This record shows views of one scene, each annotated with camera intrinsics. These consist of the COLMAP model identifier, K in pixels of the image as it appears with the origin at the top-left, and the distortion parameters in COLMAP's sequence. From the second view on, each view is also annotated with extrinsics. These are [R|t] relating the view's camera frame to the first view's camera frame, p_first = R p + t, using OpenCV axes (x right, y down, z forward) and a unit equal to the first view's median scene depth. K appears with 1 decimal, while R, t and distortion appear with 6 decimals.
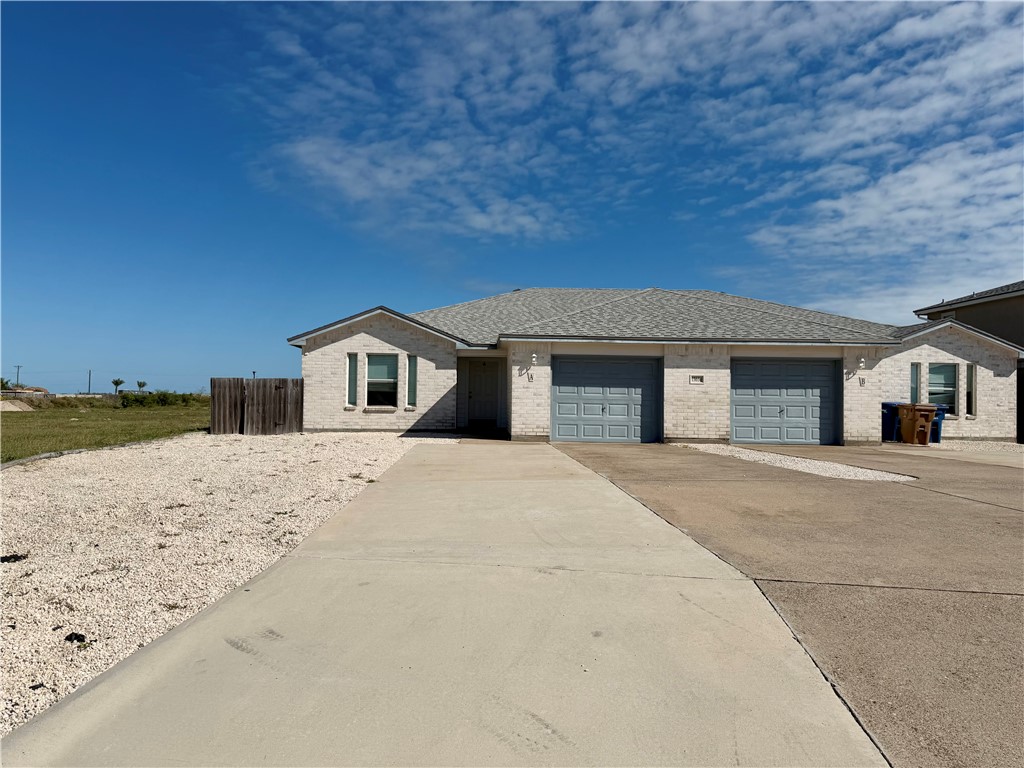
lens RADIAL K [[722.3, 0, 507.3], [0, 722.3, 390.1], [0, 0, 1]] dist [0.105716, -0.156733]
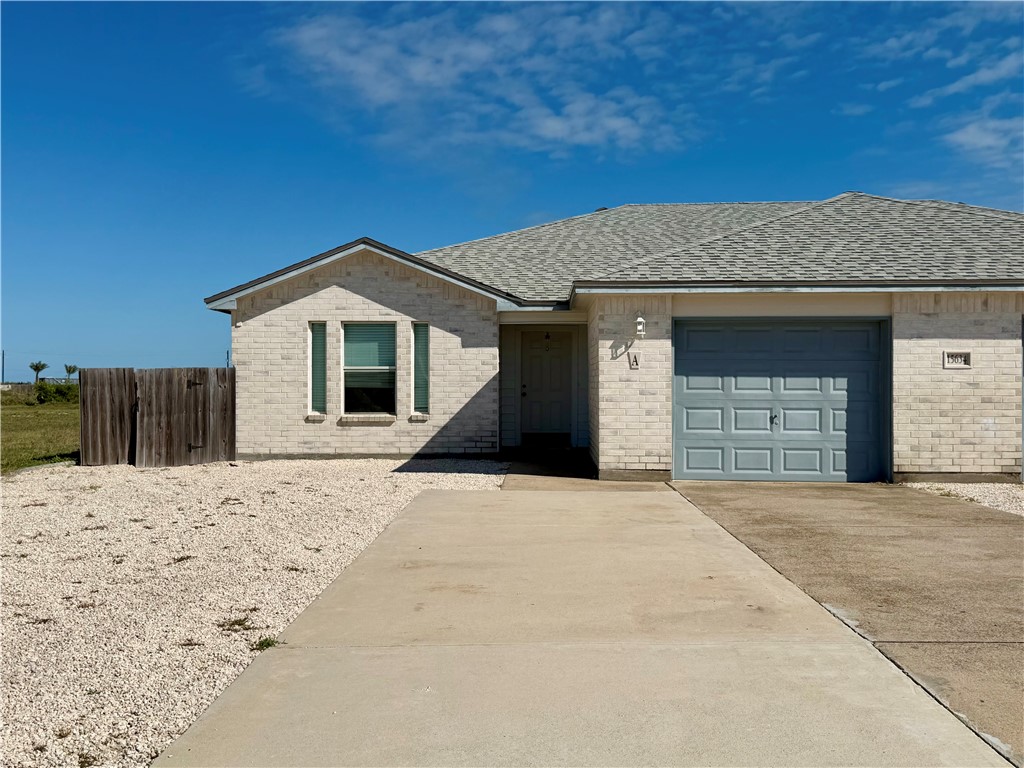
lens RADIAL K [[1002.0, 0, 474.0], [0, 1002.0, 384.7], [0, 0, 1]] dist [0.091514, -0.003660]
pose [[0.992642, -0.010041, -0.120670, 0.004049], [0.012142, 0.999787, 0.016696, -0.012988], [0.120477, -0.018038, 0.992552, 0.227827]]
